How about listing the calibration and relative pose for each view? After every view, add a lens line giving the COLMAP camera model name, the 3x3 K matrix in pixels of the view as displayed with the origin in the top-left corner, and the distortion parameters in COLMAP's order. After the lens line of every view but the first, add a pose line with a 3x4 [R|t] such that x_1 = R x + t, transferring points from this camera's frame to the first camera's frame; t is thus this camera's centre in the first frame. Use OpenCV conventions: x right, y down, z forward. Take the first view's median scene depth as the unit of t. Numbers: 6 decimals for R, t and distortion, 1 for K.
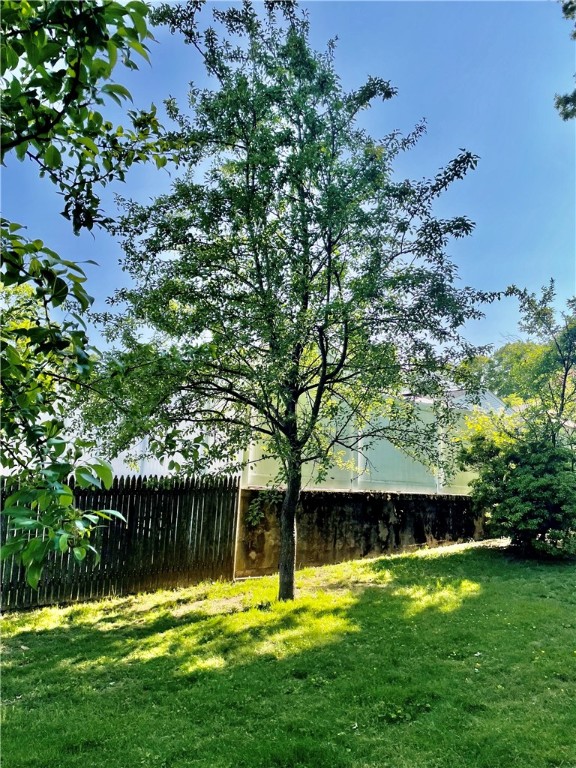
lens RADIAL K [[568.5, 0, 285.7], [0, 568.5, 368.8], [0, 0, 1]] dist [0.036560, -0.014296]
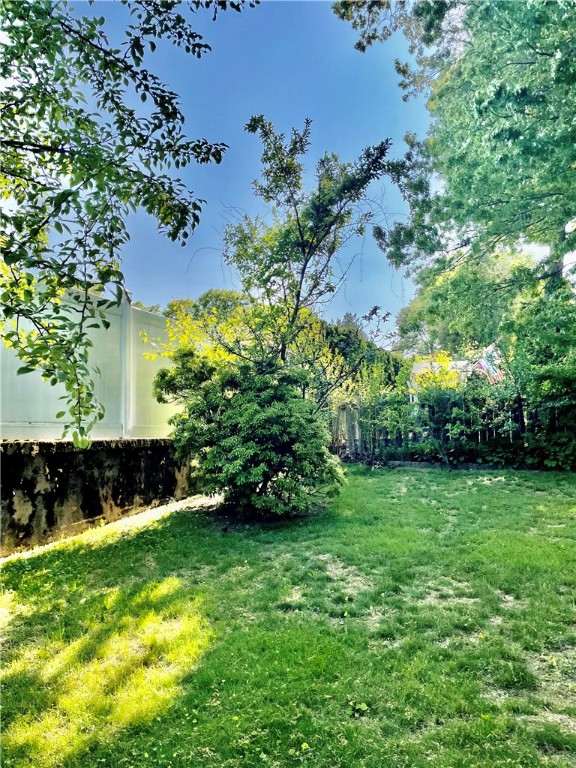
lens RADIAL K [[568.5, 0, 273.5], [0, 568.5, 386.8], [0, 0, 1]] dist [0.036560, -0.014296]
pose [[0.887110, -0.014594, 0.461328, 0.127493], [-0.043251, 0.992474, 0.114565, 0.083296], [-0.459528, -0.121585, 0.879802, 0.379549]]
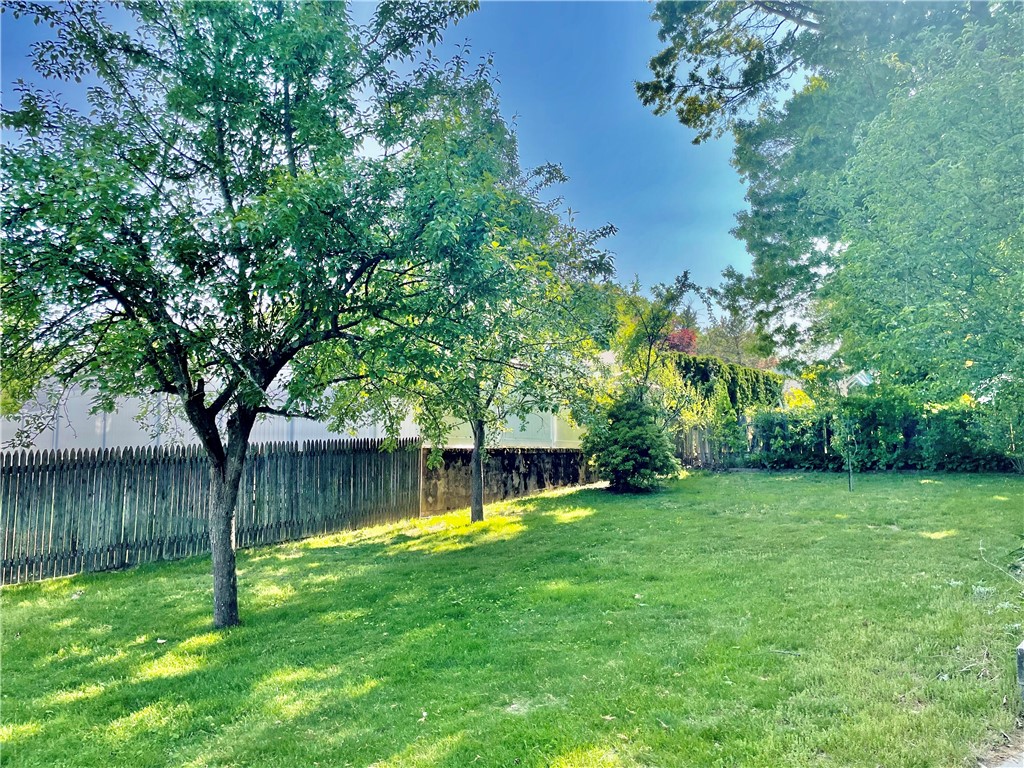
lens RADIAL K [[758.0, 0, 475.1], [0, 758.0, 367.4], [0, 0, 1]] dist [0.036560, -0.014296]
pose [[0.964942, -0.023120, 0.261442, -0.323499], [0.002522, 0.996883, 0.078849, -0.078897], [-0.262450, -0.075425, 0.961993, -0.503960]]
